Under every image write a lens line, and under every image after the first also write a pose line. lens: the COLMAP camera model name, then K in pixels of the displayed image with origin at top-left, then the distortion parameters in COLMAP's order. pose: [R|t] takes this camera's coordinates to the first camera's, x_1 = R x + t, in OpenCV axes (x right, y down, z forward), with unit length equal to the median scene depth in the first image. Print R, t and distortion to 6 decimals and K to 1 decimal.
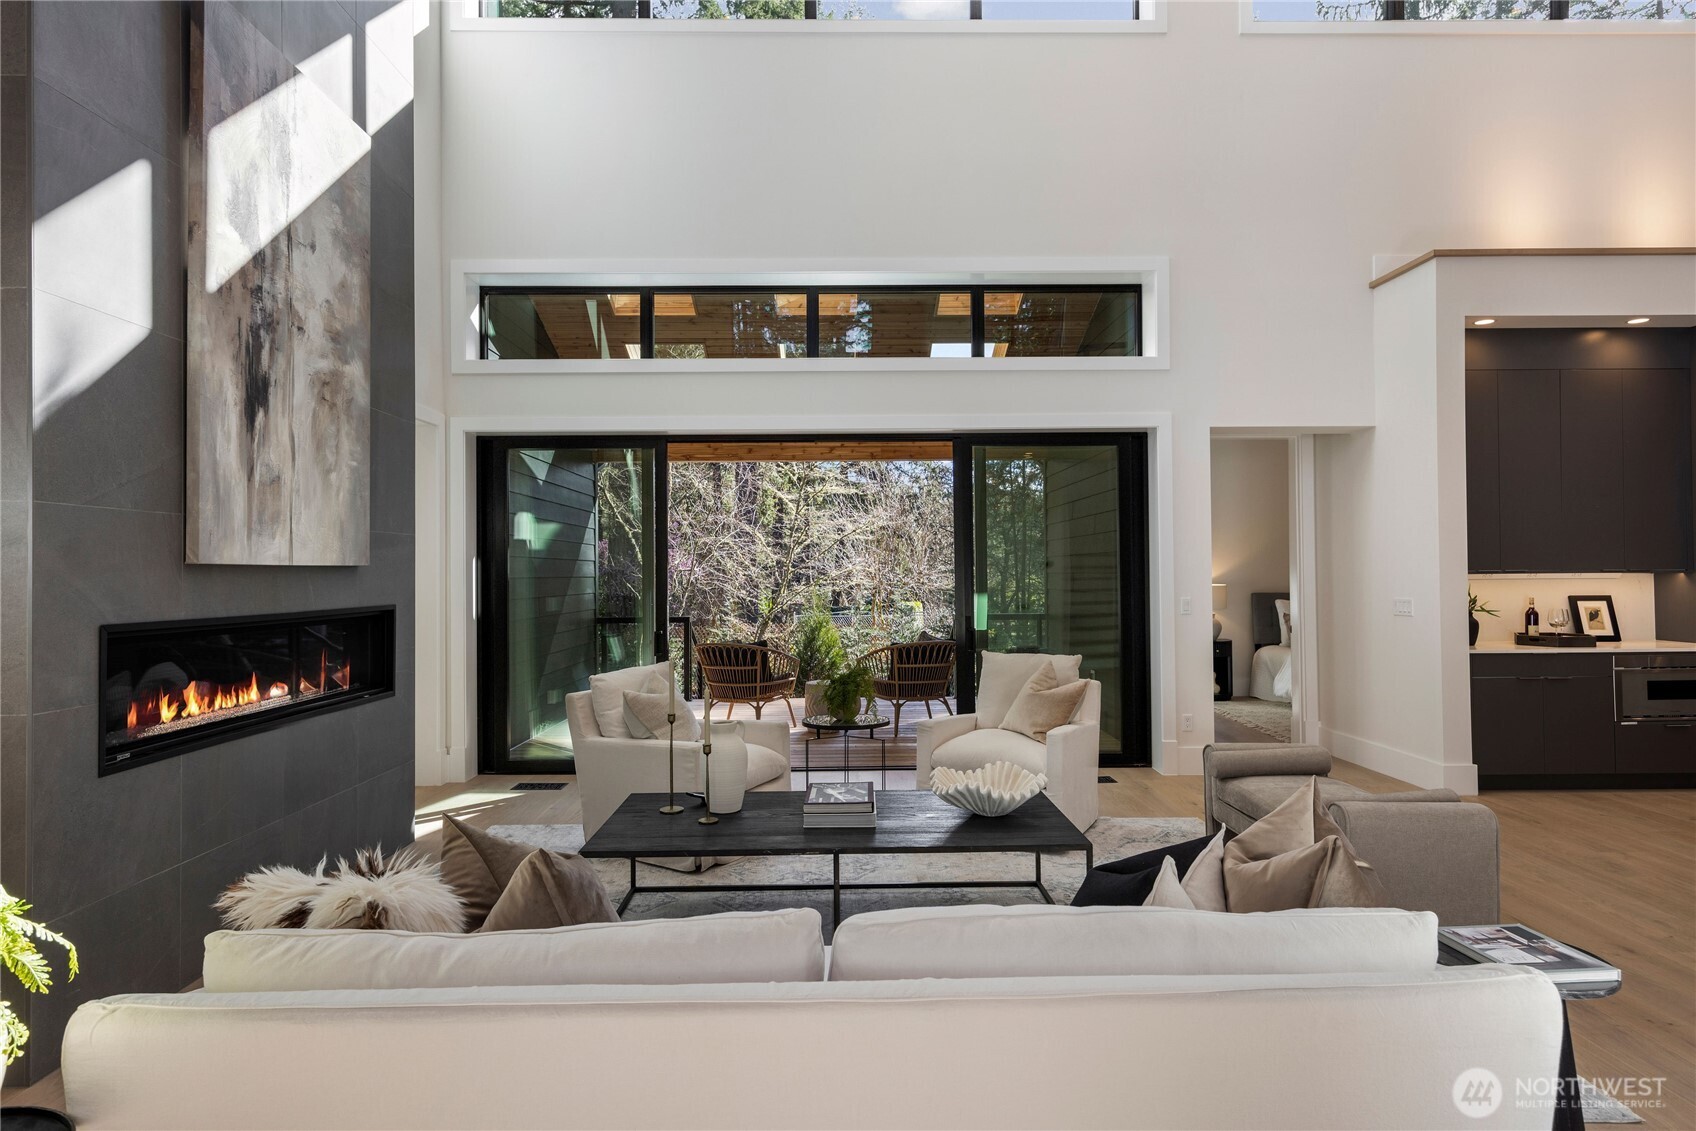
lens RADIAL K [[921.9, 0, 855.7], [0, 921.9, 565.3], [0, 0, 1]] dist [0.007015, -0.002406]
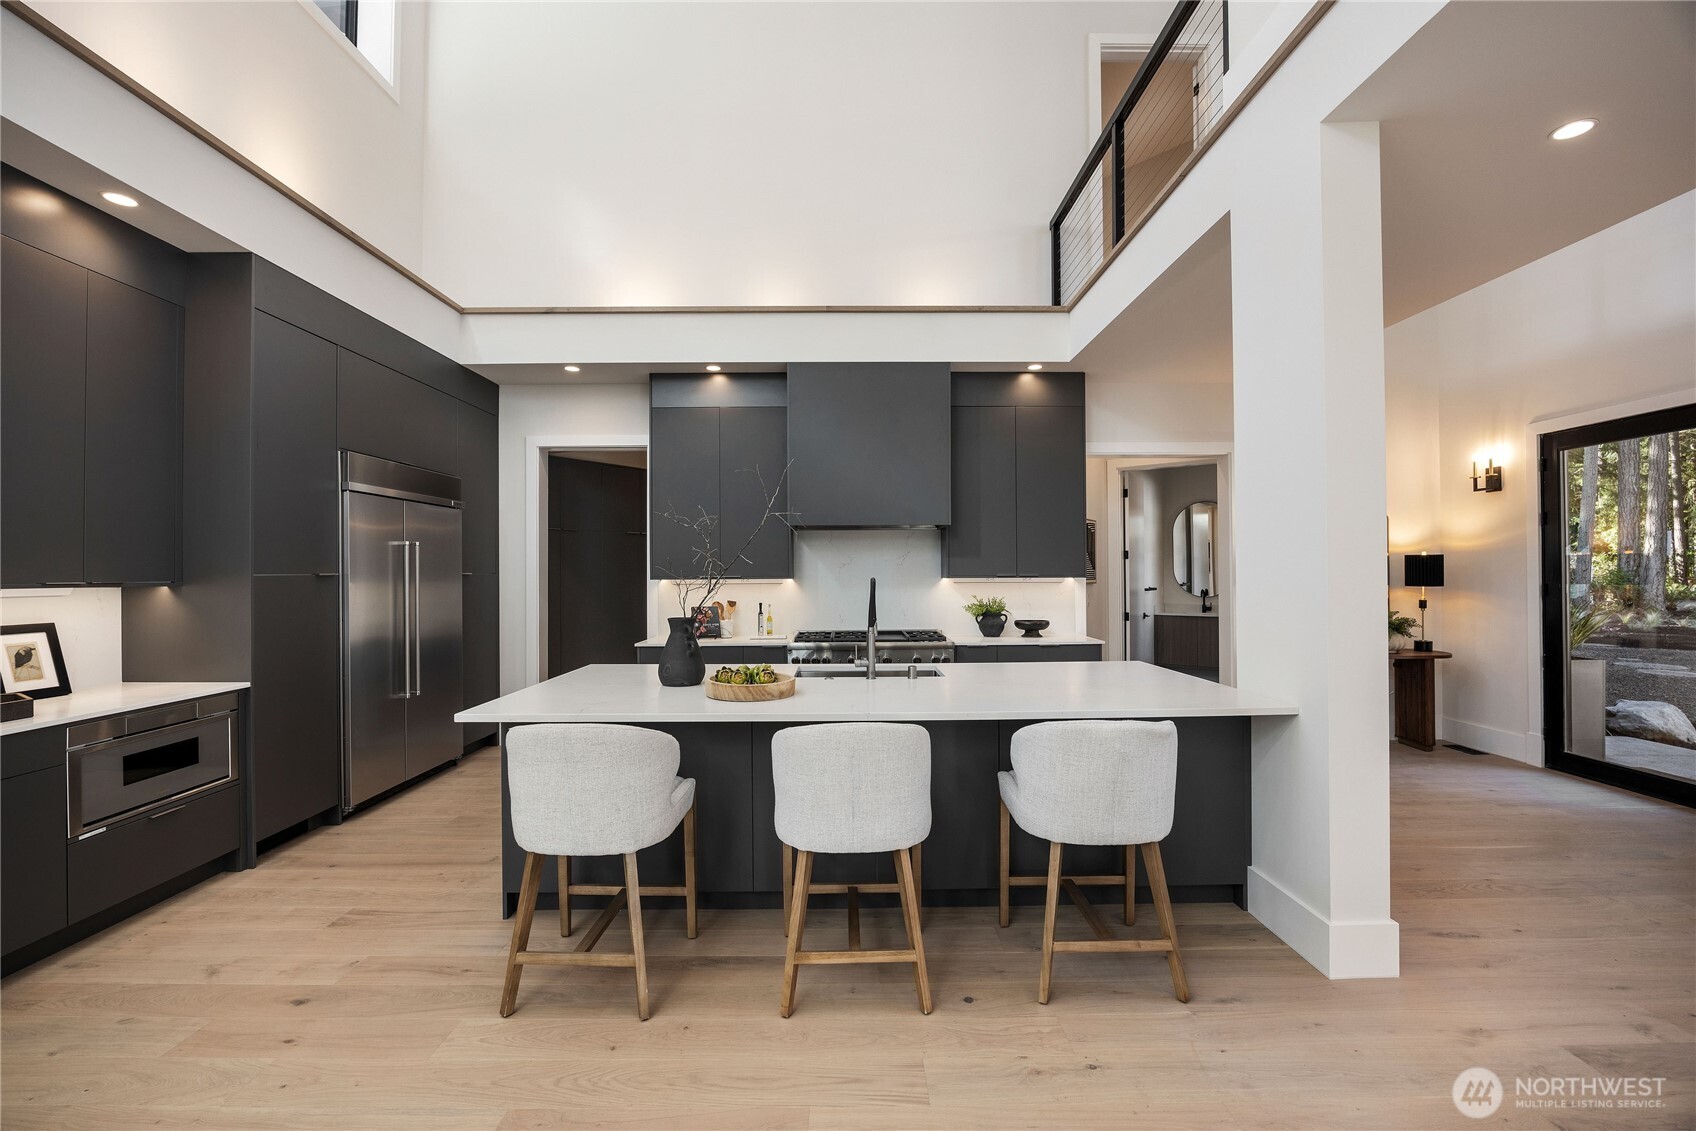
lens RADIAL K [[711.9, 0, 848.8], [0, 711.9, 570.7], [0, 0, 1]] dist [-0.017204, 0.000319]
pose [[-0.000801, 0.014315, 0.999897, 0.336578], [-0.006954, 0.999873, -0.014320, -0.000319], [-0.999975, -0.006965, -0.000702, 0.453973]]
